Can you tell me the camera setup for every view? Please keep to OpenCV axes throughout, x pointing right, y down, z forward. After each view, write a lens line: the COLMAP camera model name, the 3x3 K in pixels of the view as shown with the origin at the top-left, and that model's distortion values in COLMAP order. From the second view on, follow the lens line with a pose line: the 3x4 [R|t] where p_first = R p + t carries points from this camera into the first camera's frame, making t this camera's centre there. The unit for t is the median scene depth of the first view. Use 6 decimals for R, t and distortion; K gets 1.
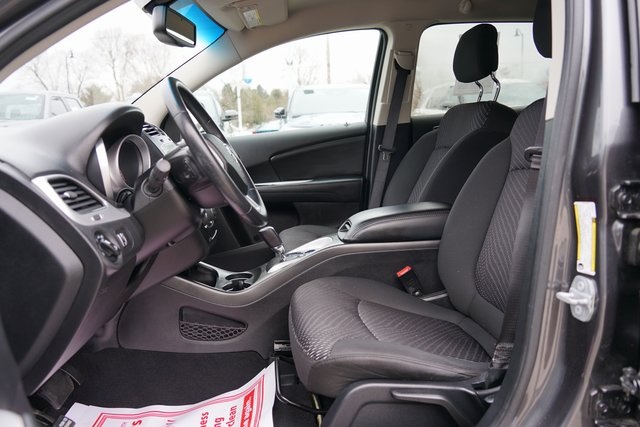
lens RADIAL K [[523.9, 0, 316.9], [0, 523.9, 215.2], [0, 0, 1]] dist [-0.034673, 0.027173]
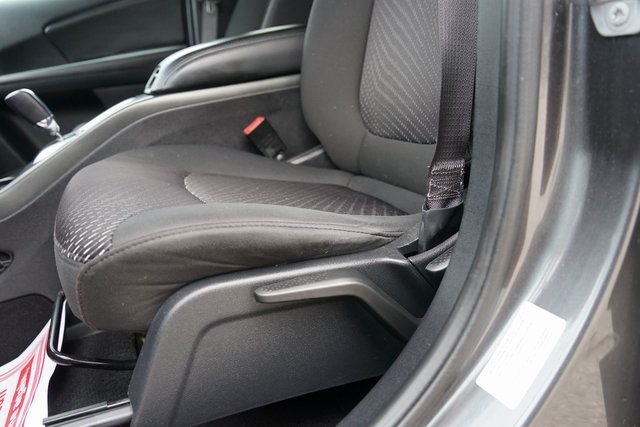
lens RADIAL K [[523.9, 0, 319.3], [0, 523.9, 212.8], [0, 0, 1]] dist [-0.034673, 0.027173]
pose [[0.950965, -0.182518, 0.249704, 0.068904], [0.153395, 0.979354, 0.131661, 0.158589], [-0.268580, -0.086902, 0.959329, 0.389357]]
